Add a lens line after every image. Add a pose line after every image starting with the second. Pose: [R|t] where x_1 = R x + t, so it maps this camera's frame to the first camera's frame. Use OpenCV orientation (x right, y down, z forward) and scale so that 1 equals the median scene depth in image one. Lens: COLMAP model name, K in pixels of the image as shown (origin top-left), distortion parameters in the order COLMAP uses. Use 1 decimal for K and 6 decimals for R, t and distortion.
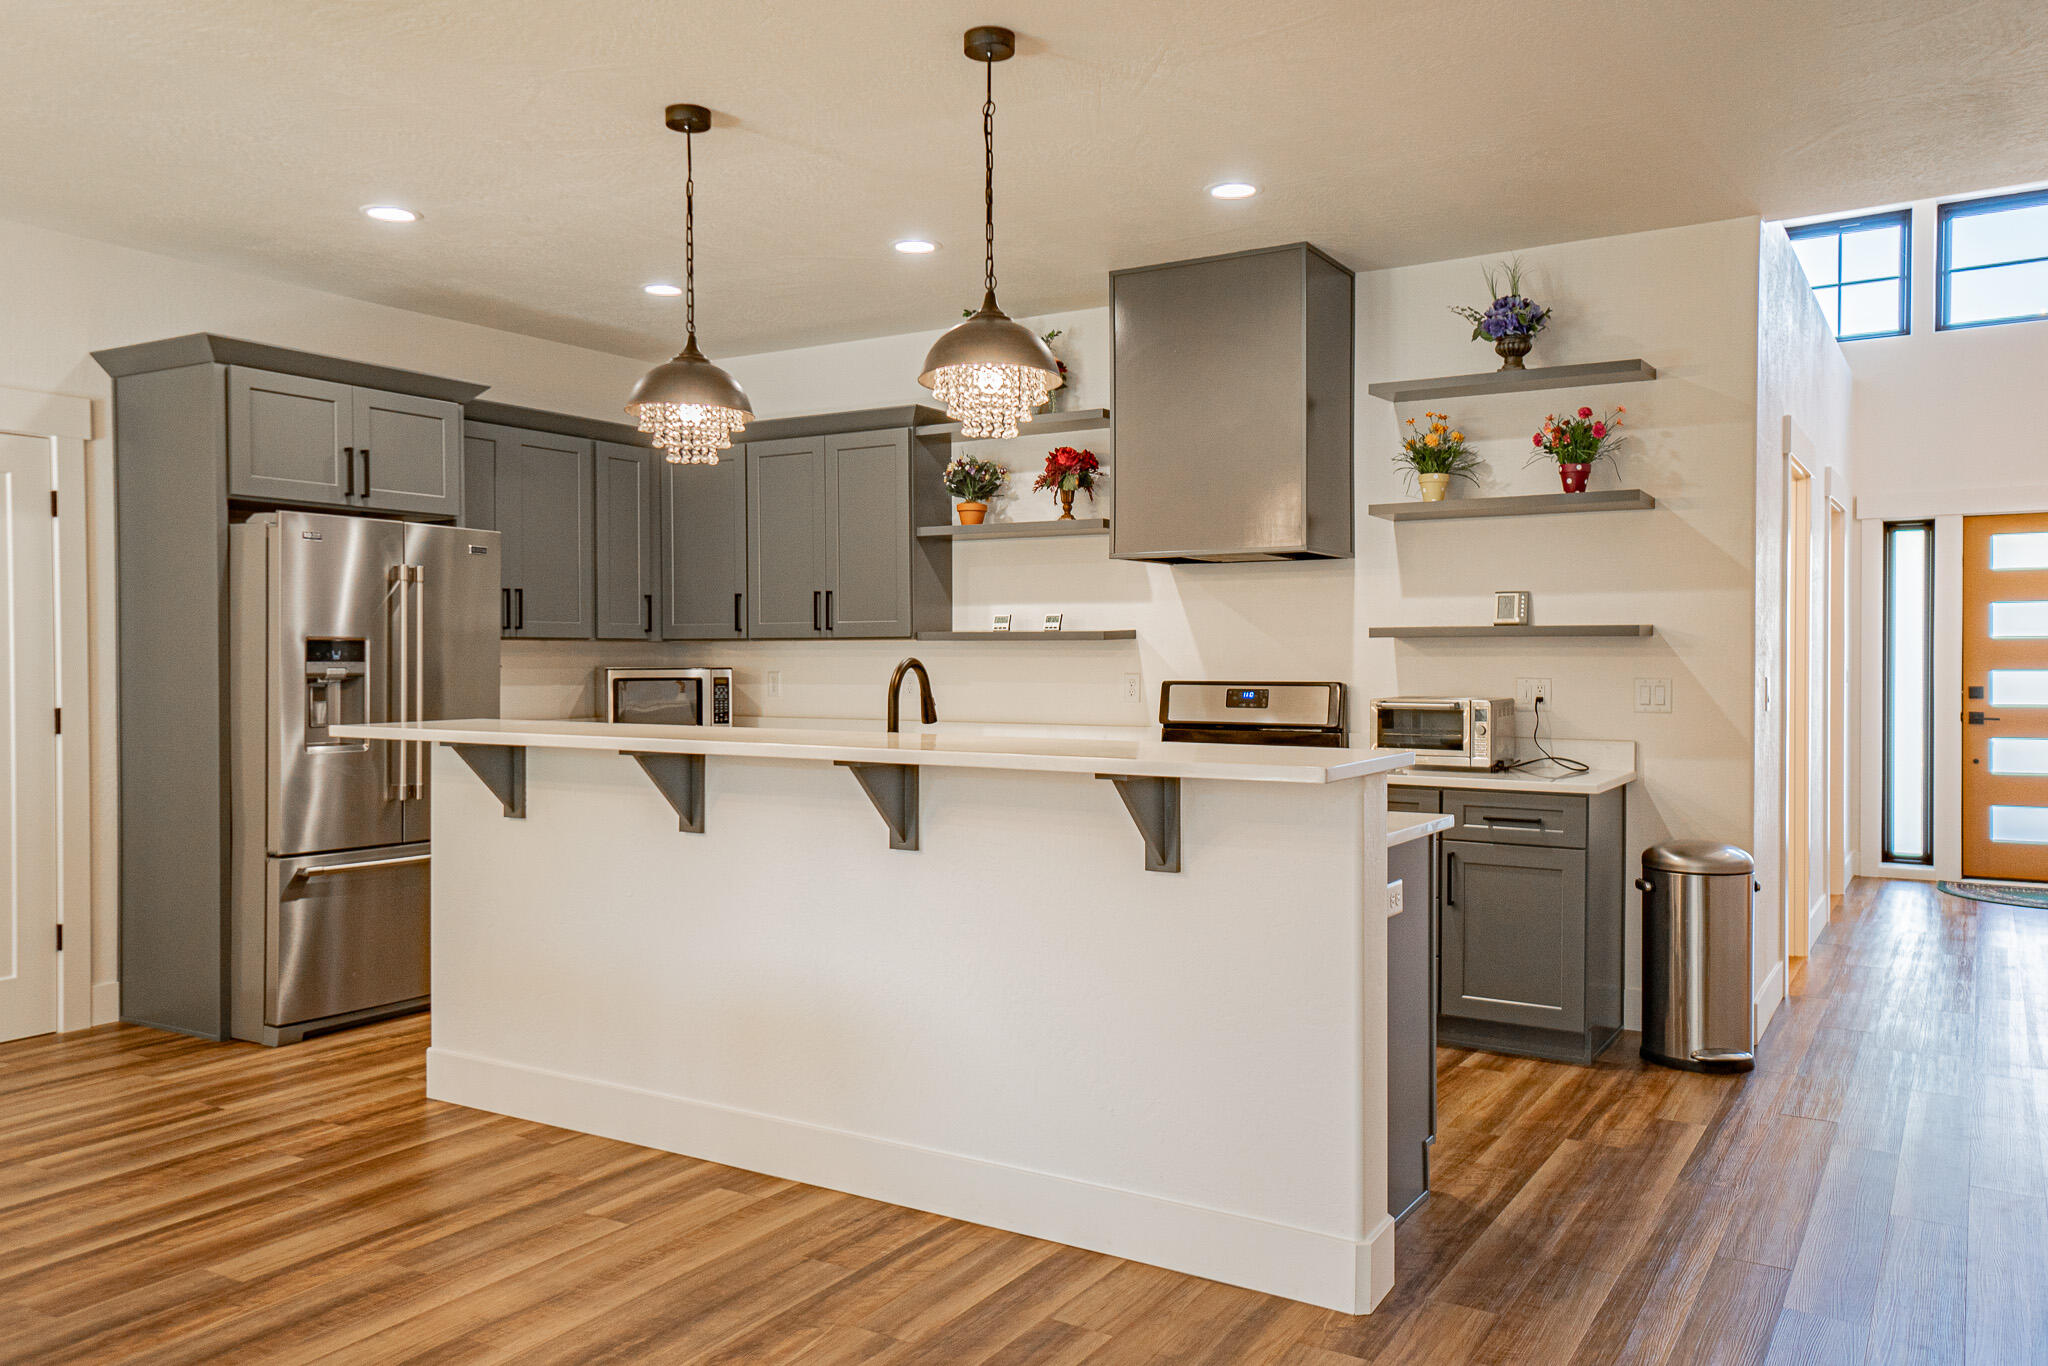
lens RADIAL K [[1548.3, 0, 1017.4], [0, 1548.3, 681.8], [0, 0, 1]] dist [0.020703, 0.024849]
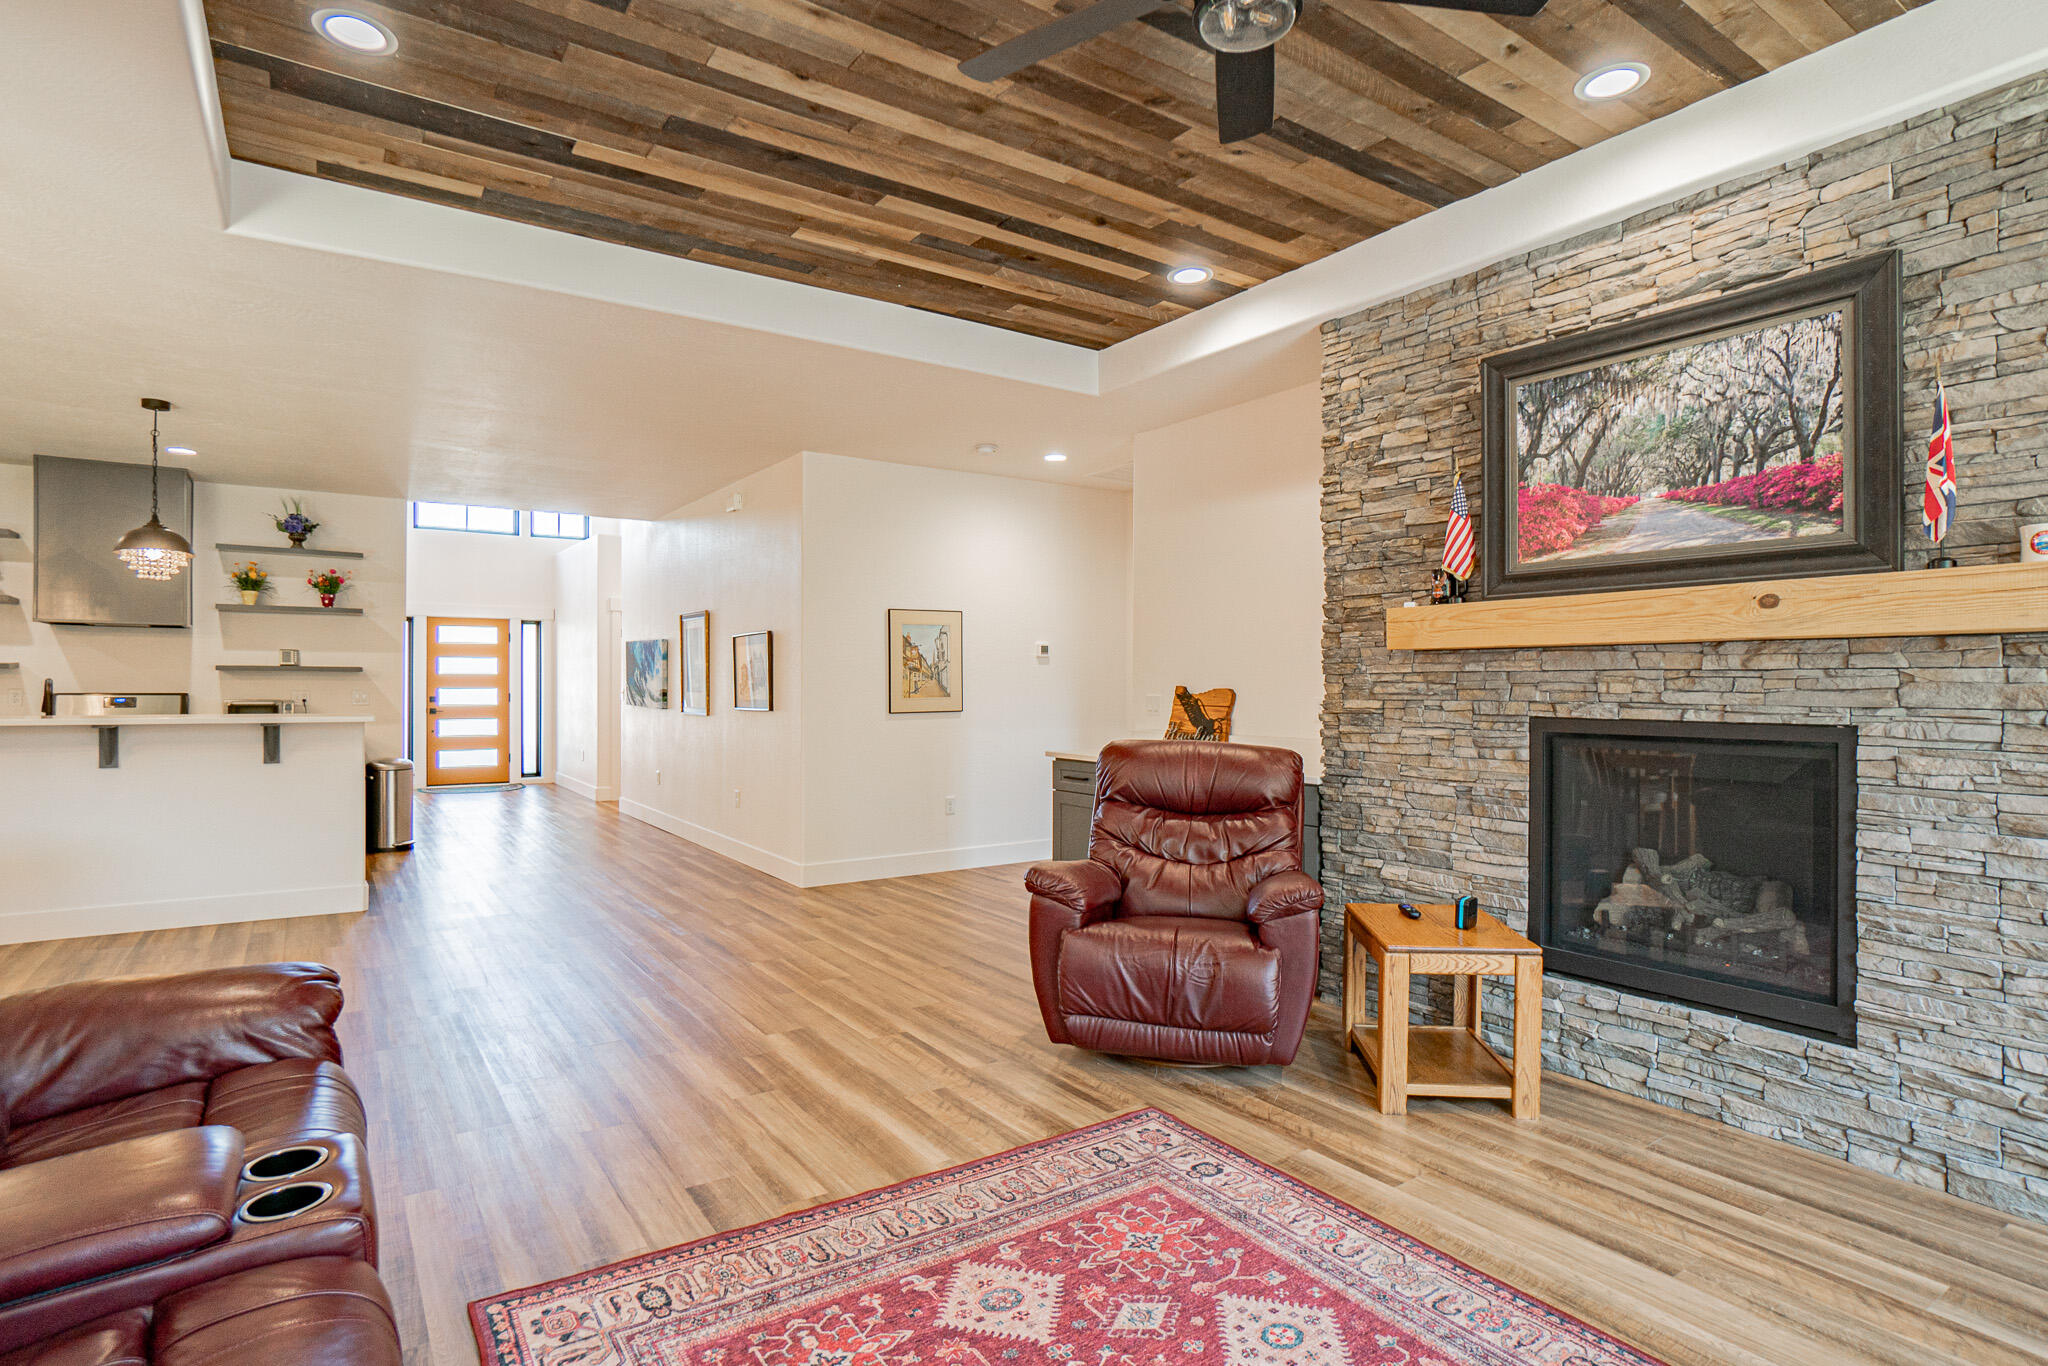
lens RADIAL K [[1061.2, 0, 1014.9], [0, 1061.2, 681.9], [0, 0, 1]] dist [-0.045642, 0.022547]
pose [[0.405855, 0.006681, 0.913913, -0.608141], [0.010183, 0.999878, -0.011832, 0.013363], [-0.913881, 0.014108, 0.405737, -0.504062]]
